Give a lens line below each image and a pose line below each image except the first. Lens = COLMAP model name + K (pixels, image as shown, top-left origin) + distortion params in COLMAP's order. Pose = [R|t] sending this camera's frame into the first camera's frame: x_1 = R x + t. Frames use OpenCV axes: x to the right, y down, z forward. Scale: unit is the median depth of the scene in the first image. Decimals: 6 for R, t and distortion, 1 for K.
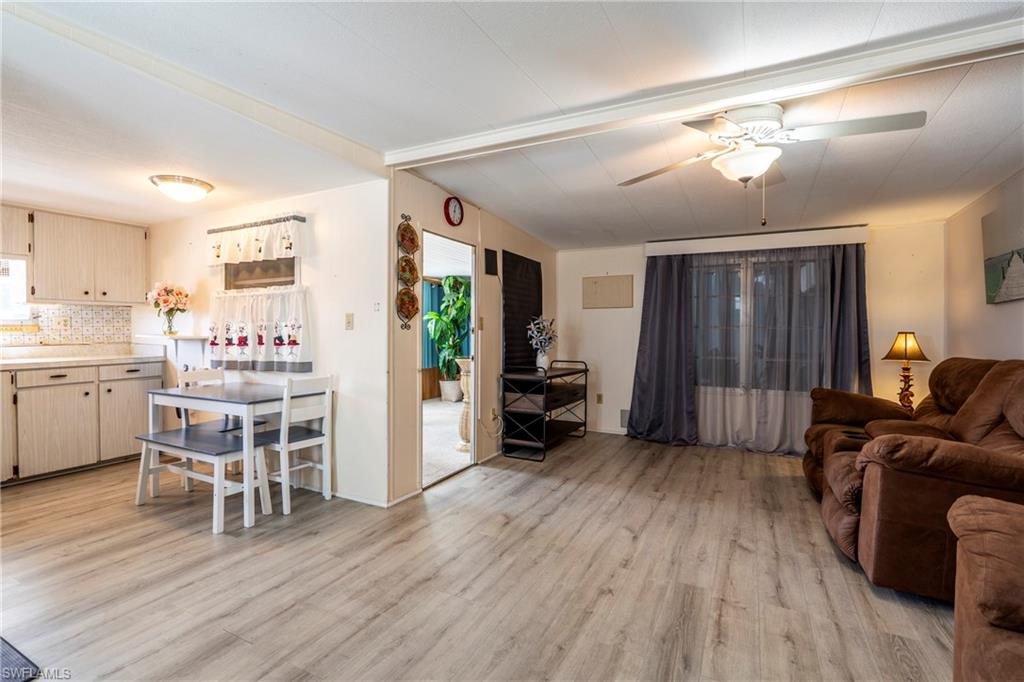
lens RADIAL K [[462.7, 0, 509.9], [0, 462.7, 338.9], [0, 0, 1]] dist [-0.002688, -0.000217]
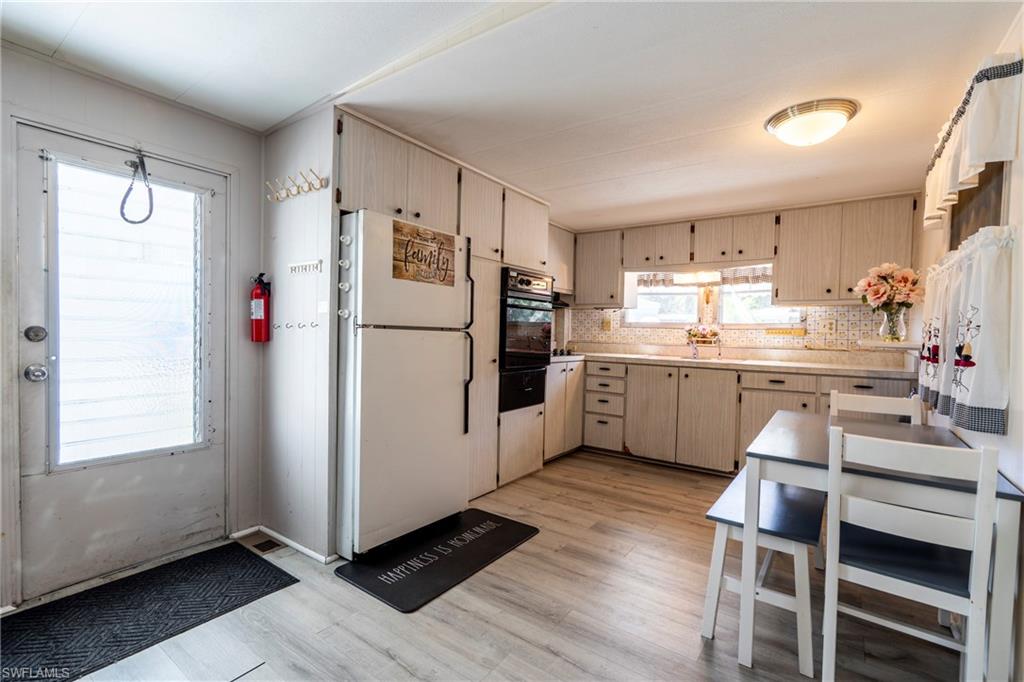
lens RADIAL K [[462.7, 0, 509.9], [0, 462.7, 343.4], [0, 0, 1]] dist [-0.002688, -0.000217]
pose [[-0.153342, 0.020458, -0.987961, 0.036483], [-0.040775, 0.998803, 0.027012, 0.000015], [0.987332, 0.044426, -0.152325, 0.575903]]
